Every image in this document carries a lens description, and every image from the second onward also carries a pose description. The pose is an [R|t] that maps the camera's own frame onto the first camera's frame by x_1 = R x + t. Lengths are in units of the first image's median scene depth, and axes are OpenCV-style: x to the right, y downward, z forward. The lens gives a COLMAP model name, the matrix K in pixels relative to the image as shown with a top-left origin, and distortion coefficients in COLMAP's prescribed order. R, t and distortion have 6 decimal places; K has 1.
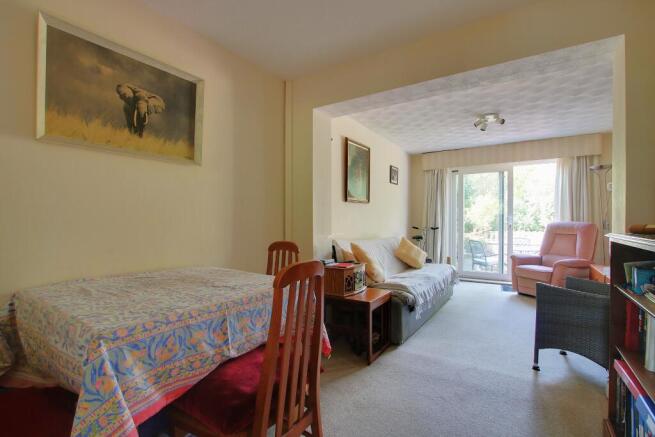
lens RADIAL K [[293.6, 0, 328.9], [0, 293.6, 219.2], [0, 0, 1]] dist [-0.002336, -0.000185]
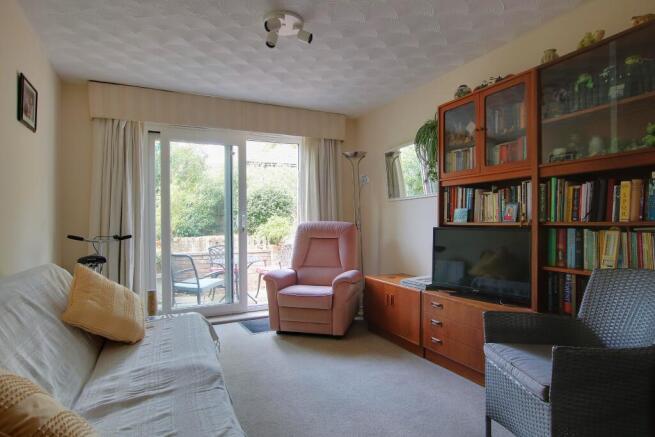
lens RADIAL K [[365.2, 0, 329.0], [0, 365.2, 223.8], [0, 0, 1]] dist [-0.001064, -0.000933]
pose [[0.524290, -0.009599, 0.851486, 0.021145], [0.004767, 0.999954, 0.008338, 0.005916], [-0.851526, -0.000313, 0.524312, 0.466254]]
